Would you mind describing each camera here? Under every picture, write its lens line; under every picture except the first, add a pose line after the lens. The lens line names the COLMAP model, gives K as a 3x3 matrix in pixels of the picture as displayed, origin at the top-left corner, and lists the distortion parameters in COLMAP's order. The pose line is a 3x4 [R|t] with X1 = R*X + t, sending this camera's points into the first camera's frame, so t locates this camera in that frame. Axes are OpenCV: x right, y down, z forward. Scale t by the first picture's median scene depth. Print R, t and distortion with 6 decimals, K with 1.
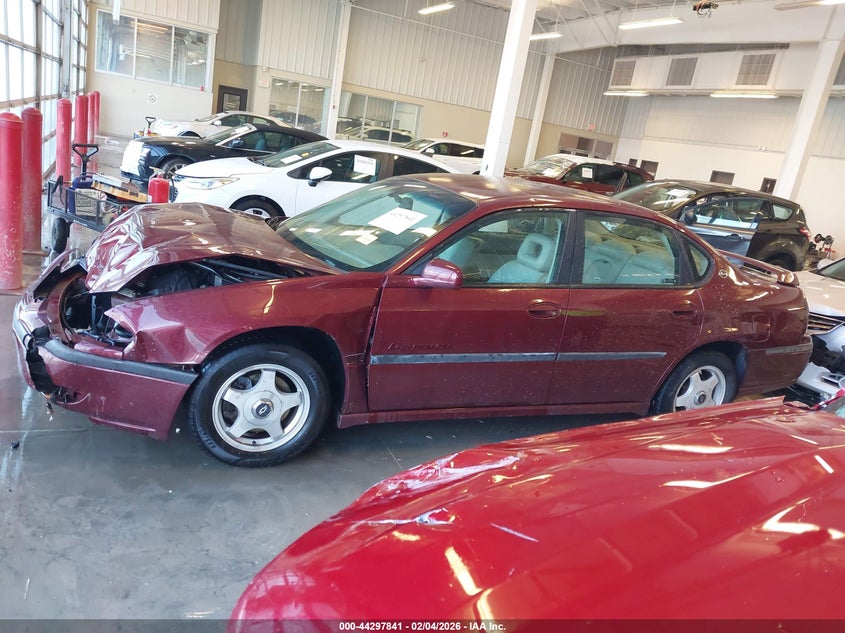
lens RADIAL K [[656.6, 0, 423.1], [0, 656.6, 315.3], [0, 0, 1]] dist [0.010852, -0.026012]
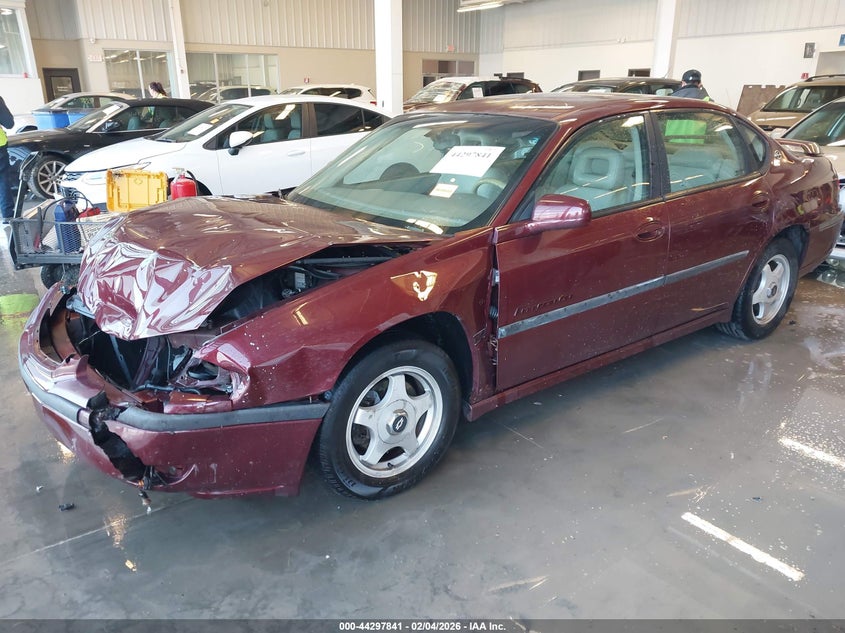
lens RADIAL K [[656.6, 0, 423.8], [0, 656.6, 316.3], [0, 0, 1]] dist [0.010852, -0.026012]
pose [[0.960554, -0.228495, 0.158513, -0.283300], [0.214428, 0.971501, 0.101026, -0.053646], [-0.177080, -0.063051, 0.982175, 0.193871]]
